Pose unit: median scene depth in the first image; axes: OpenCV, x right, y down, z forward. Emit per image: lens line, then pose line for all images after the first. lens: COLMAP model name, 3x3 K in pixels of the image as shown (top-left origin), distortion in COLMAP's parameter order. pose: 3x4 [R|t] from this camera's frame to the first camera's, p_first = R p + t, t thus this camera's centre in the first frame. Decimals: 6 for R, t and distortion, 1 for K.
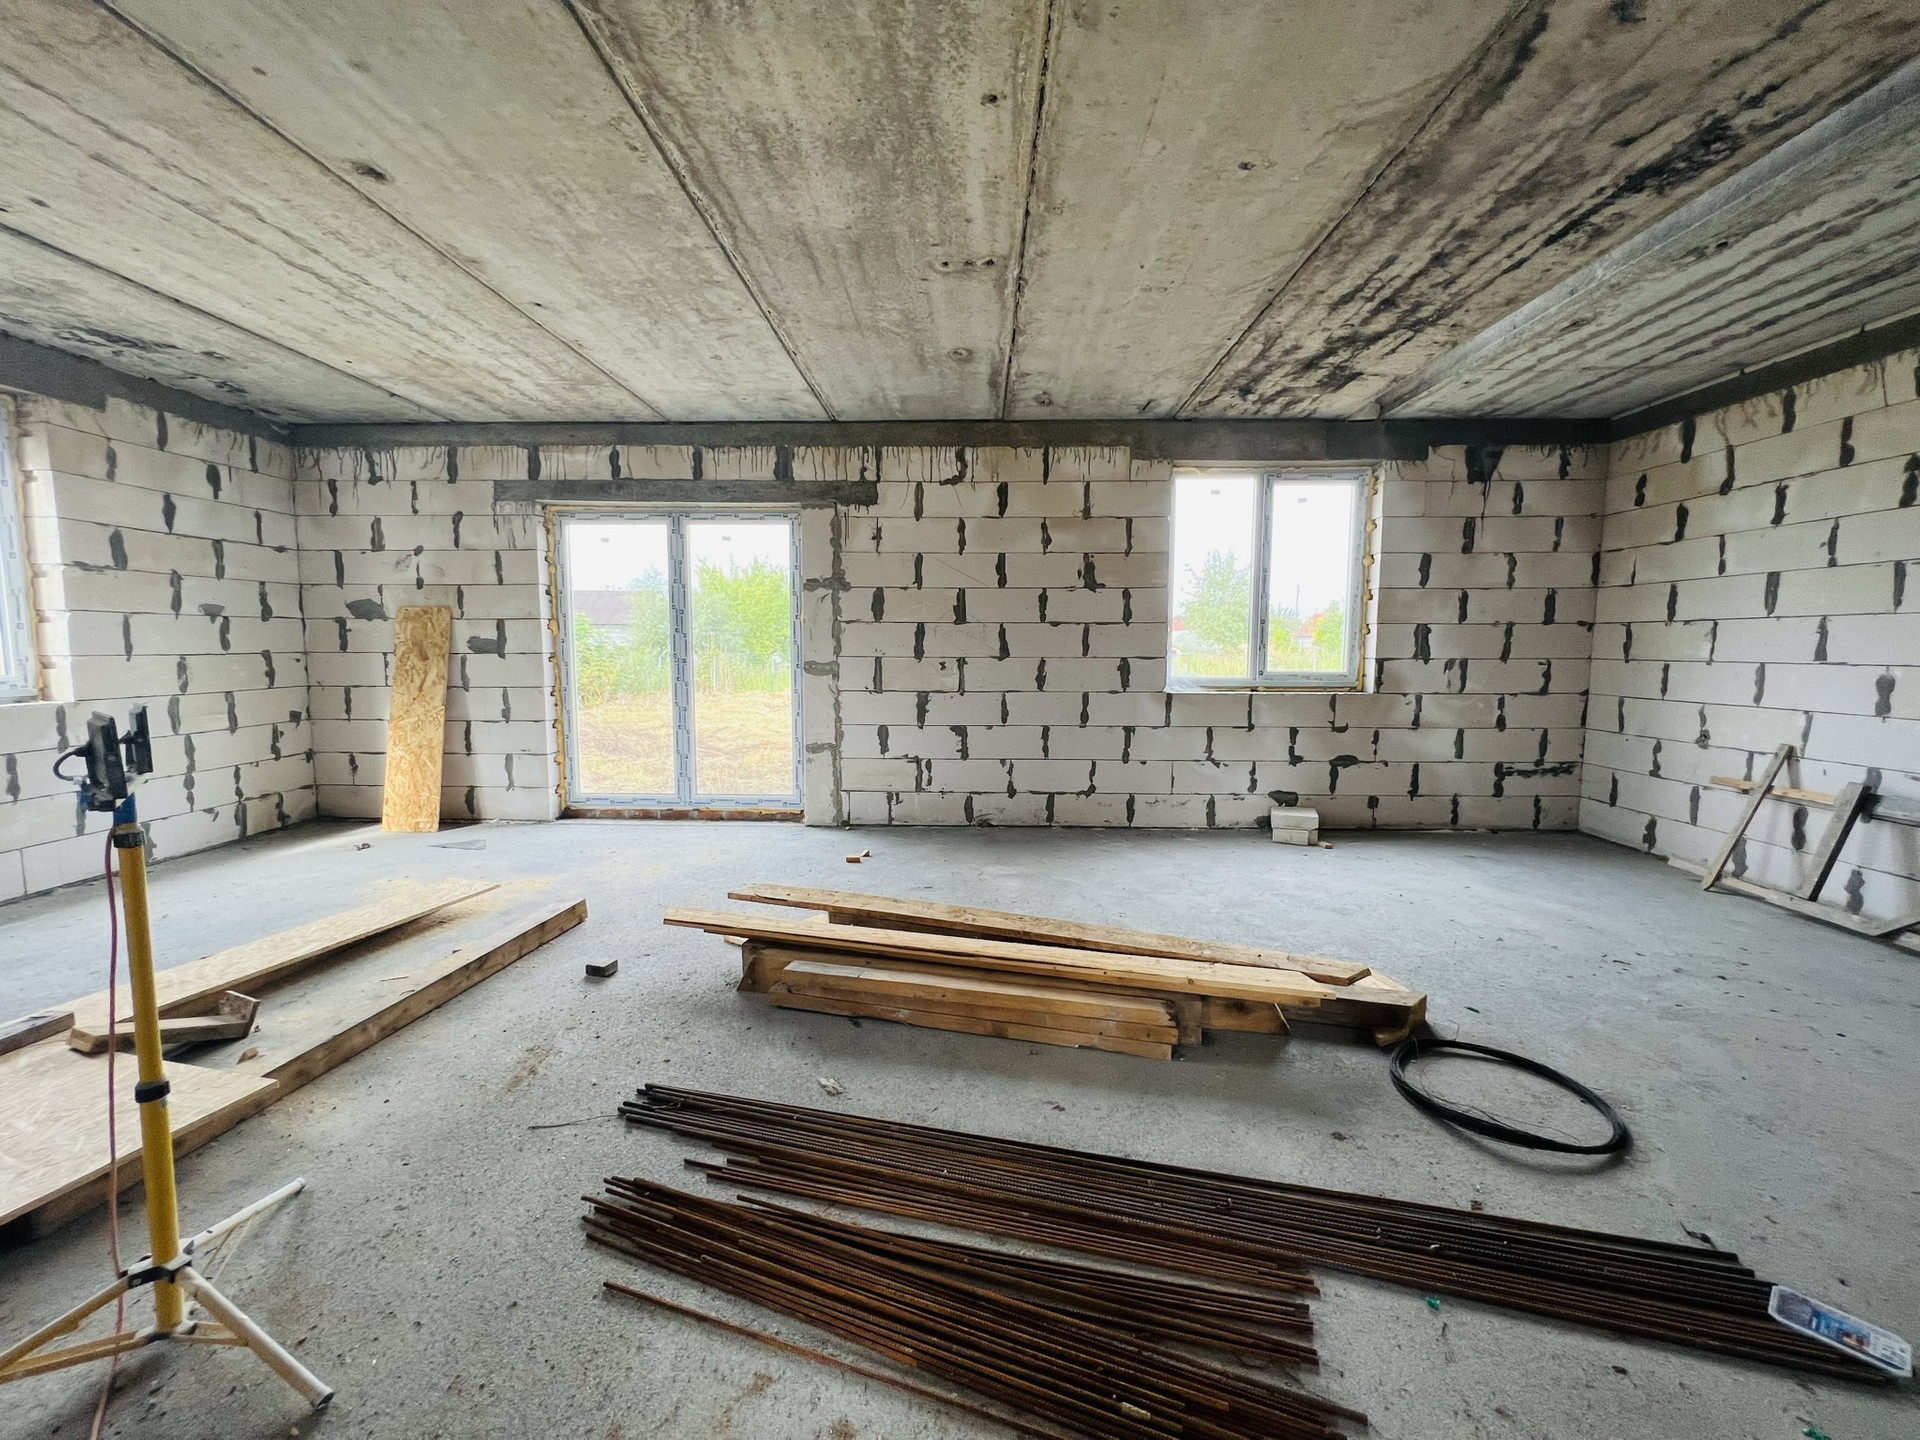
lens RADIAL K [[767.5, 0, 956.9], [0, 767.5, 717.8], [0, 0, 1]] dist [-0.002029, -0.000009]
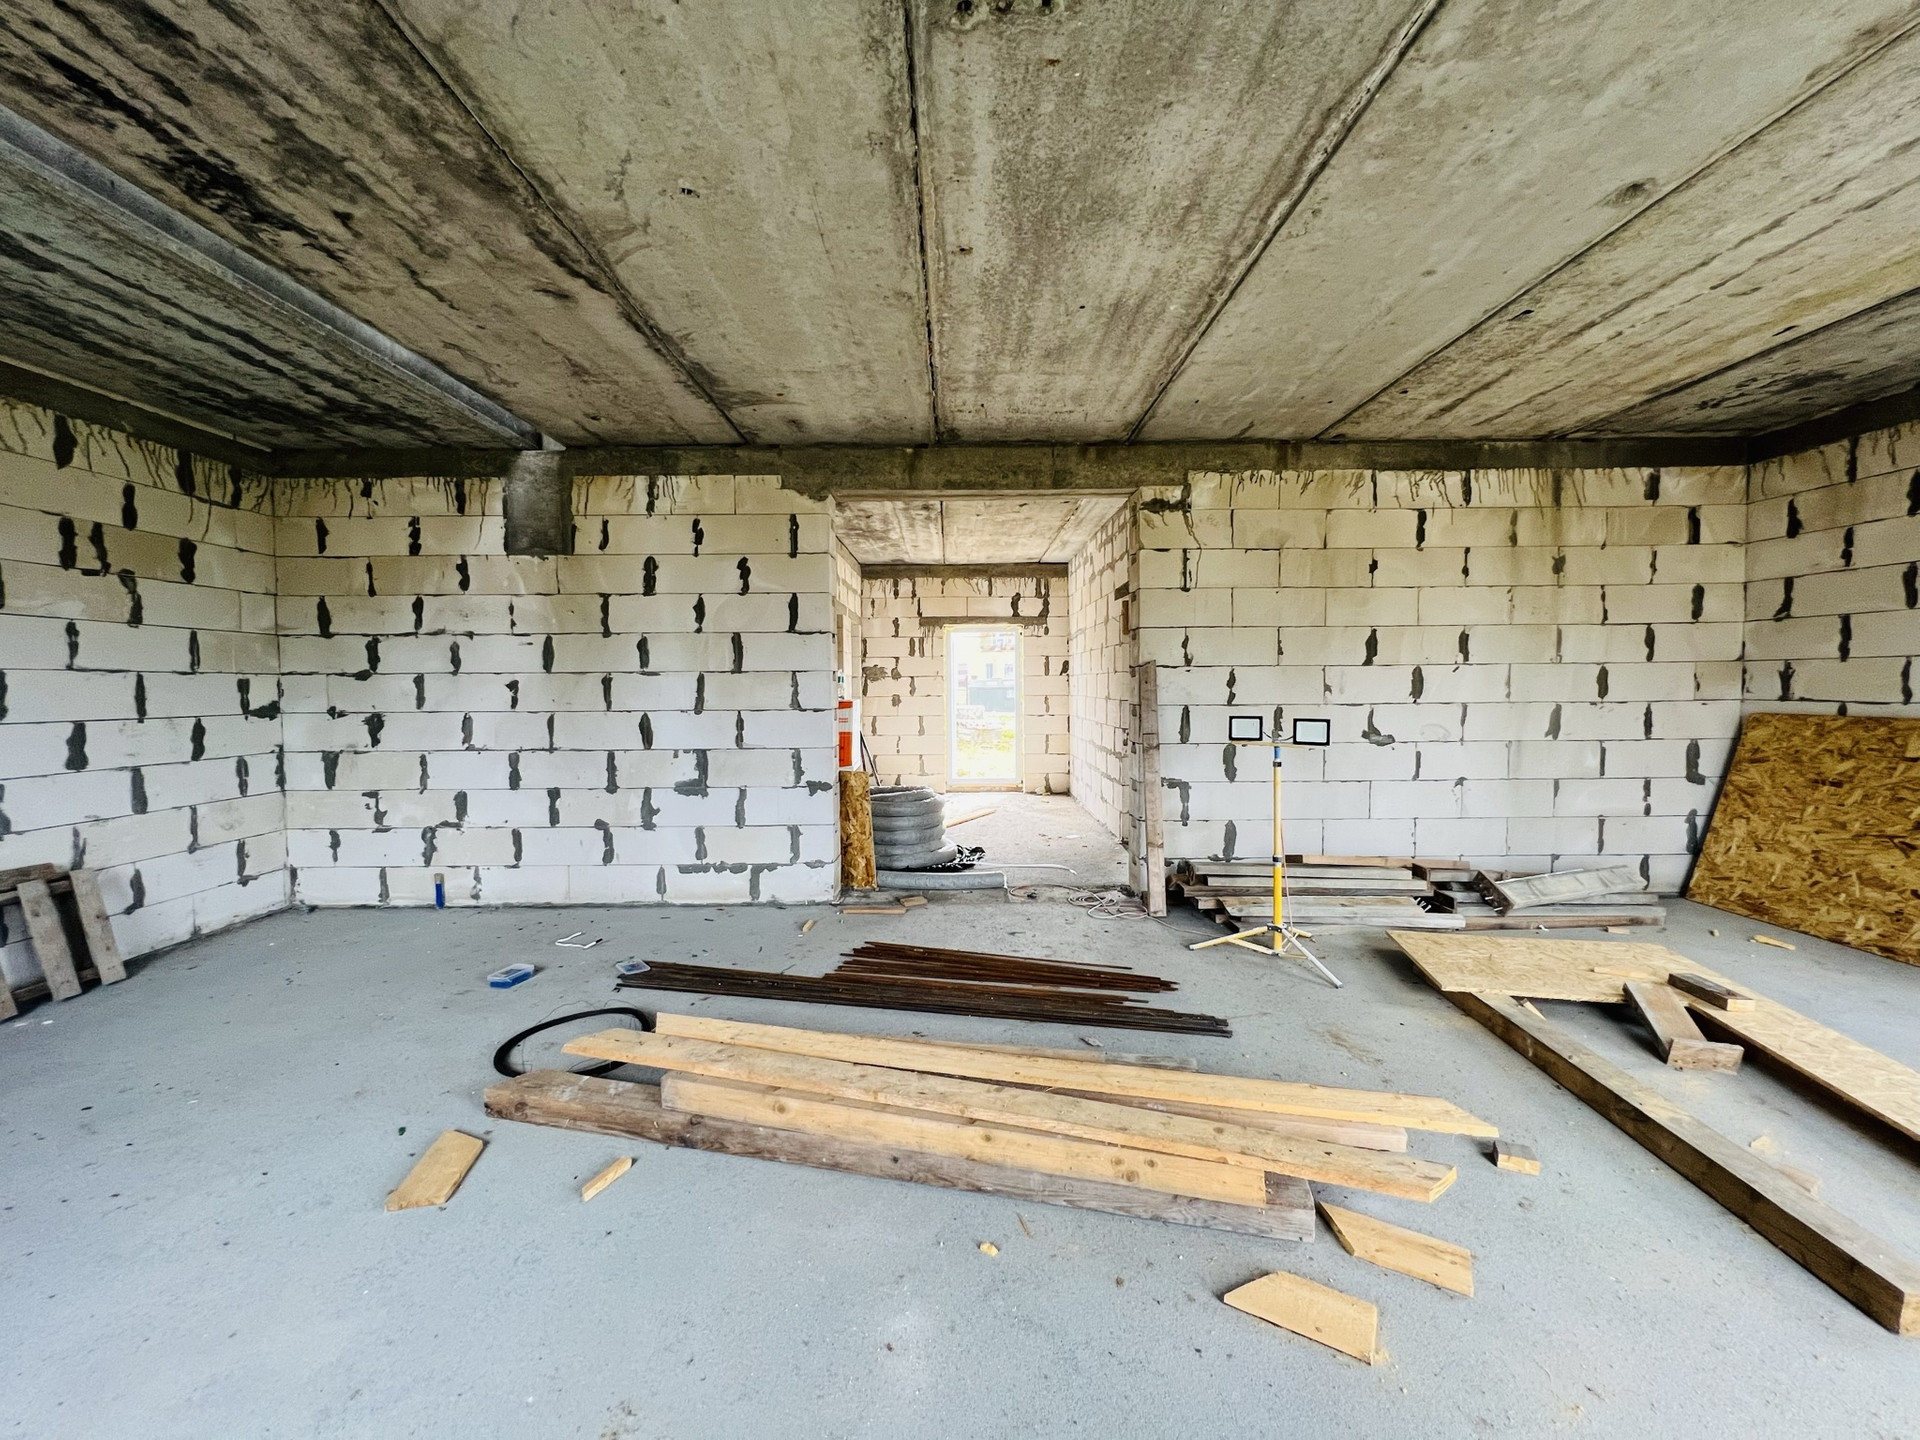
lens RADIAL K [[767.5, 0, 956.9], [0, 767.5, 717.8], [0, 0, 1]] dist [-0.002029, -0.000009]
pose [[-0.999576, 0.007240, -0.028219, 0.051054], [0.003329, 0.990671, 0.136231, -0.129817], [0.028942, 0.136080, -0.990275, 1.229409]]
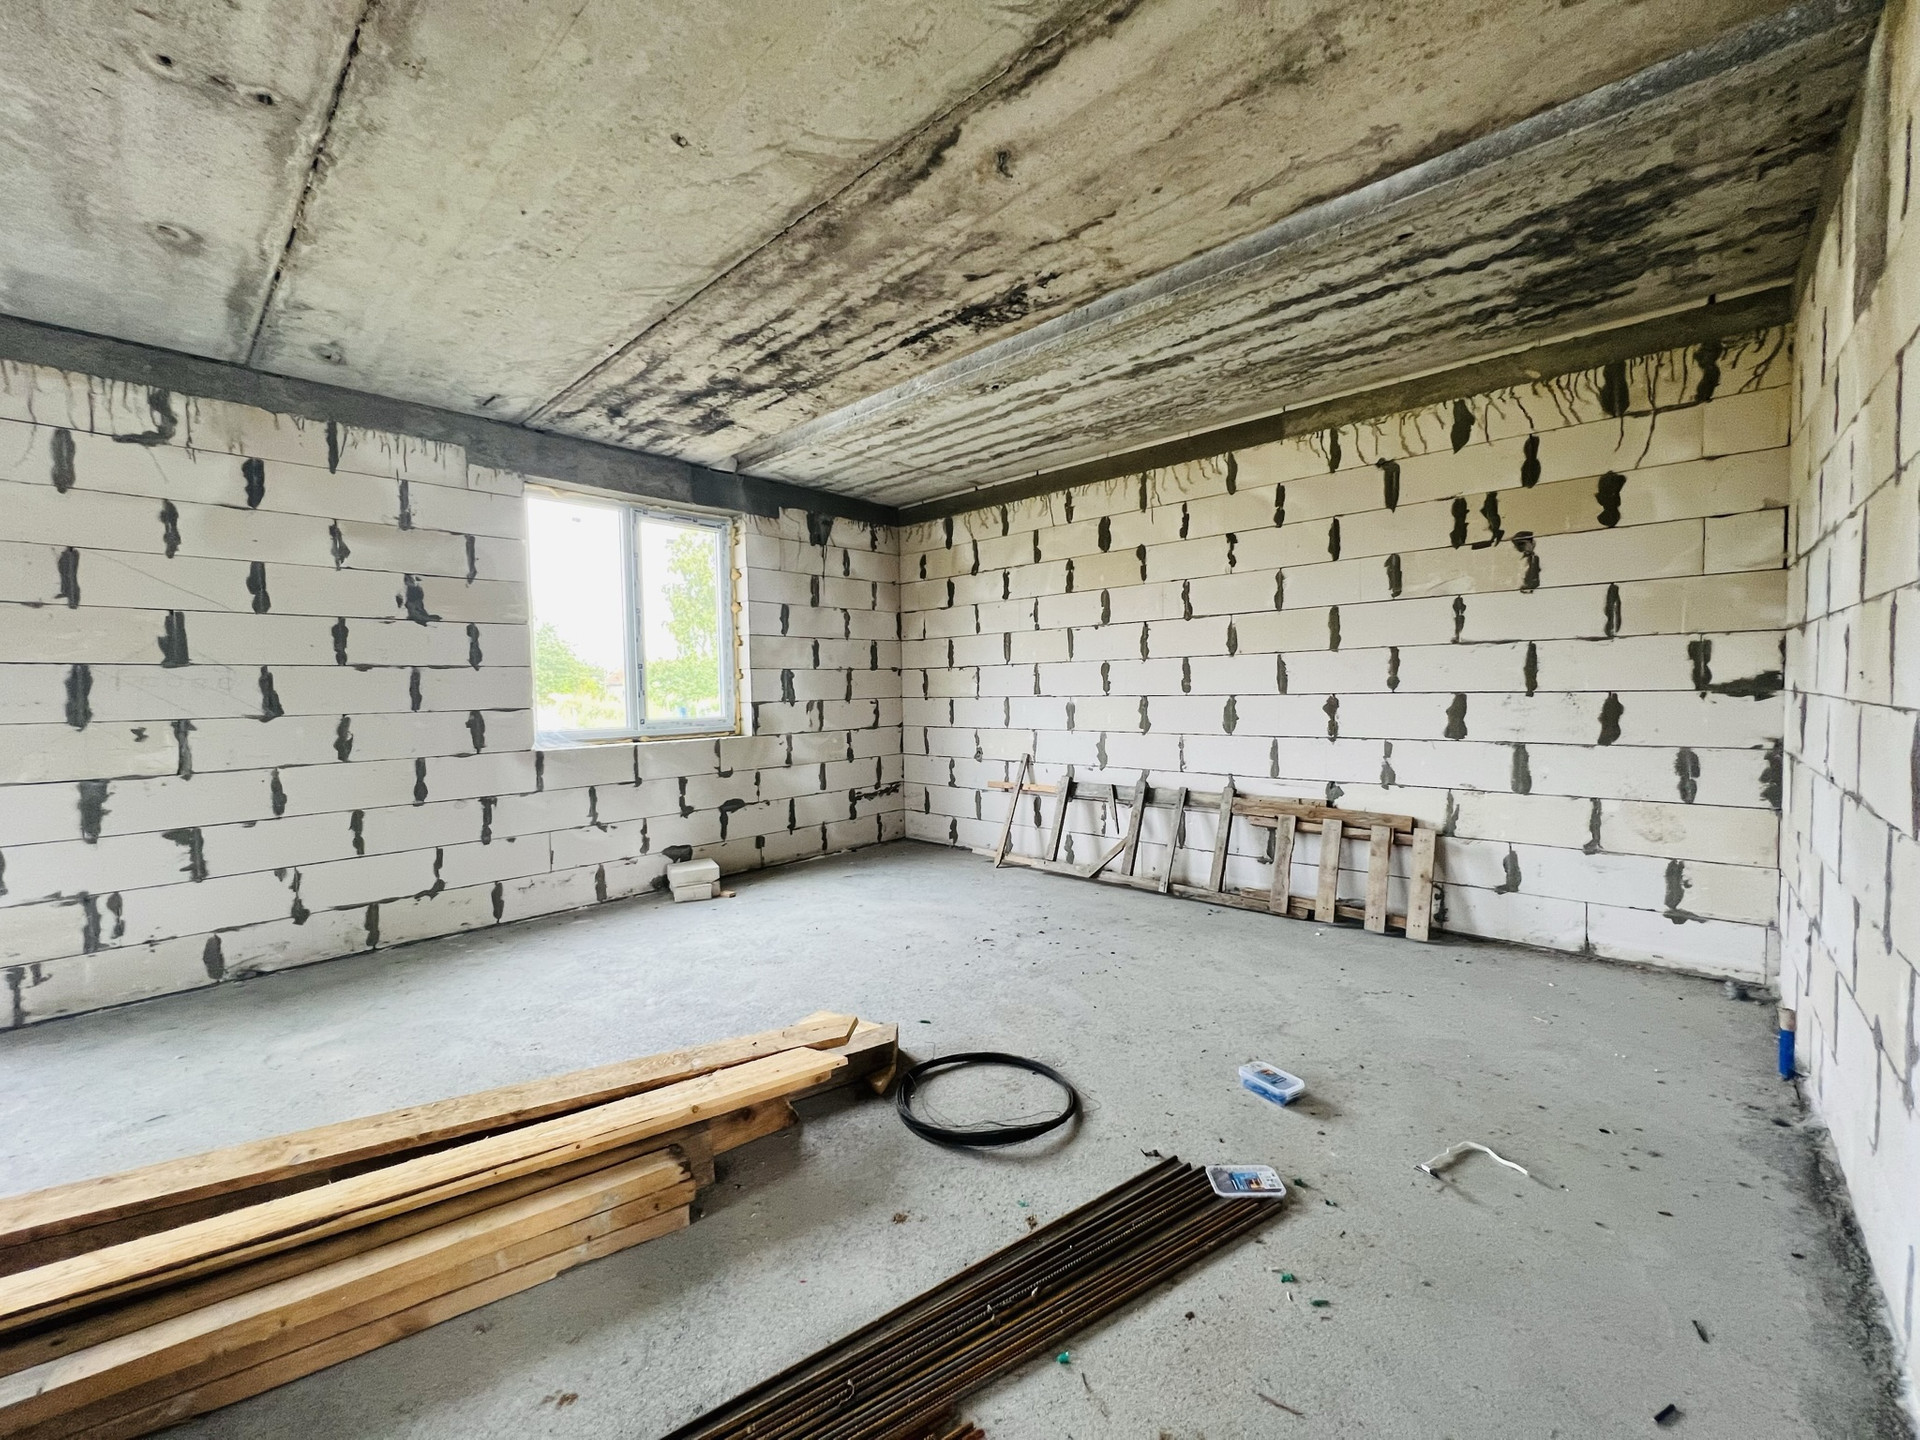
lens RADIAL K [[767.5, 0, 956.9], [0, 767.5, 717.8], [0, 0, 1]] dist [-0.002029, -0.000009]
pose [[0.661875, -0.043879, 0.748329, -0.057662], [0.091278, 0.995574, -0.022357, -0.010949], [-0.744036, 0.083103, 0.662951, 0.147567]]
